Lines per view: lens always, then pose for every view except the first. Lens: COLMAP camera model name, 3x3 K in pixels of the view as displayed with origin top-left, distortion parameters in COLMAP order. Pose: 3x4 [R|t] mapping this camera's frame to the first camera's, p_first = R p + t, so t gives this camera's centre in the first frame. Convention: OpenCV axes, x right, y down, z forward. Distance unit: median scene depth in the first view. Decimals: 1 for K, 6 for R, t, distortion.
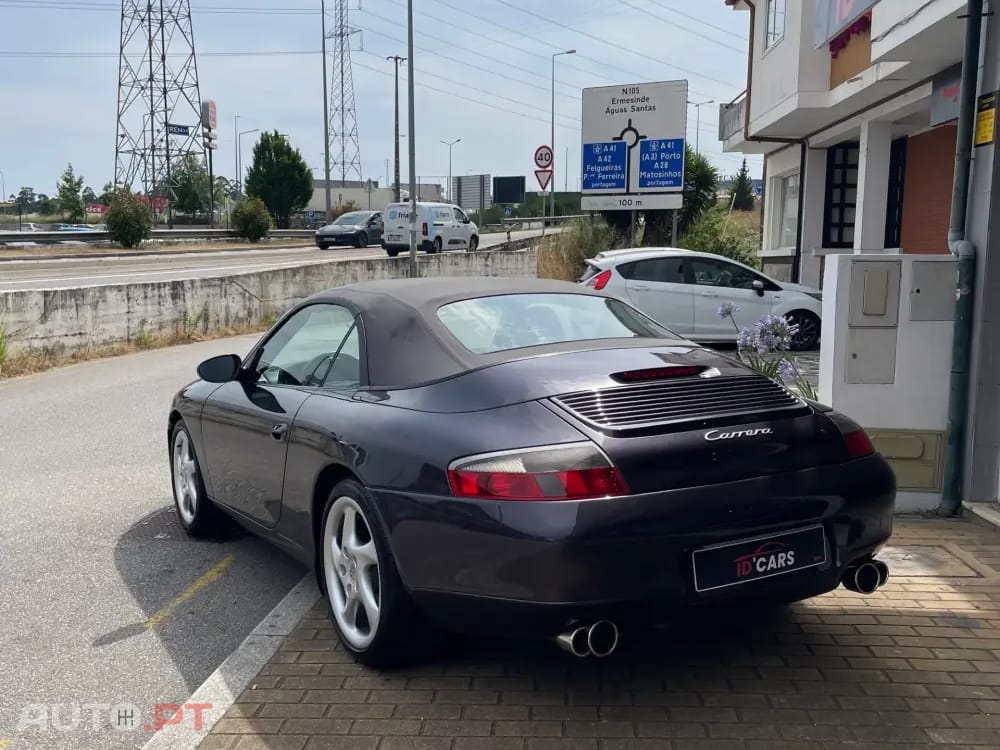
lens RADIAL K [[1006.6, 0, 507.8], [0, 1006.6, 374.6], [0, 0, 1]] dist [0.039671, 0.000000]
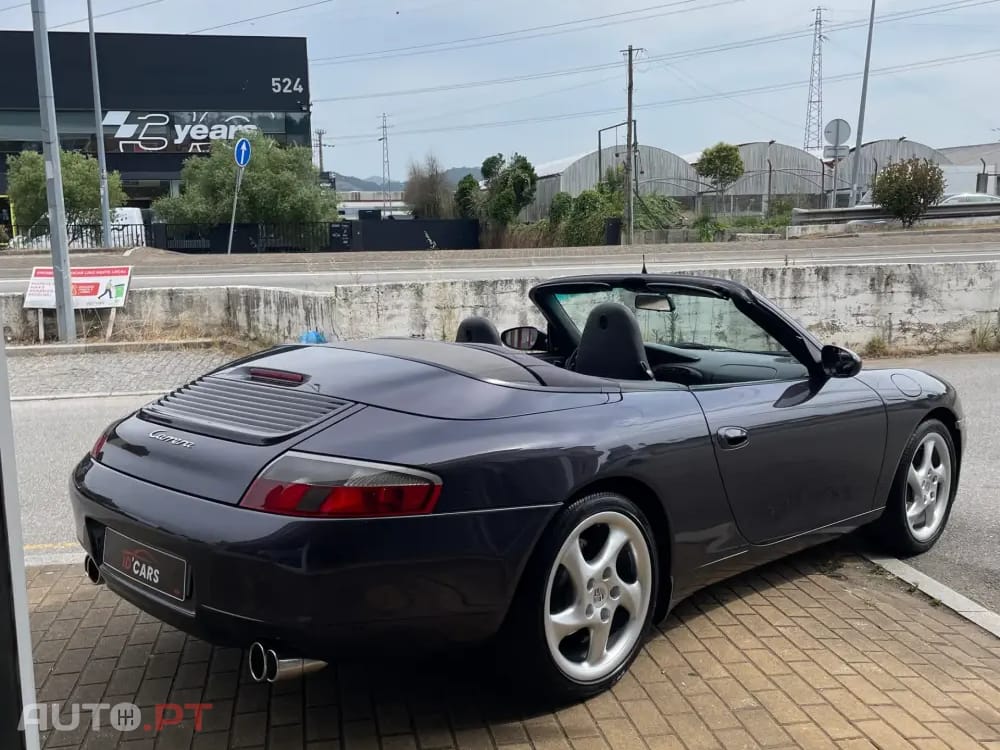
lens RADIAL K [[1006.6, 0, 495.5], [0, 1006.6, 373.8], [0, 0, 1]] dist [0.039671, 0.000000]
pose [[0.225039, 0.131442, -0.965443, 0.637468], [-0.087273, 0.989595, 0.114388, -0.073713], [0.970433, 0.058516, 0.234169, 0.549803]]
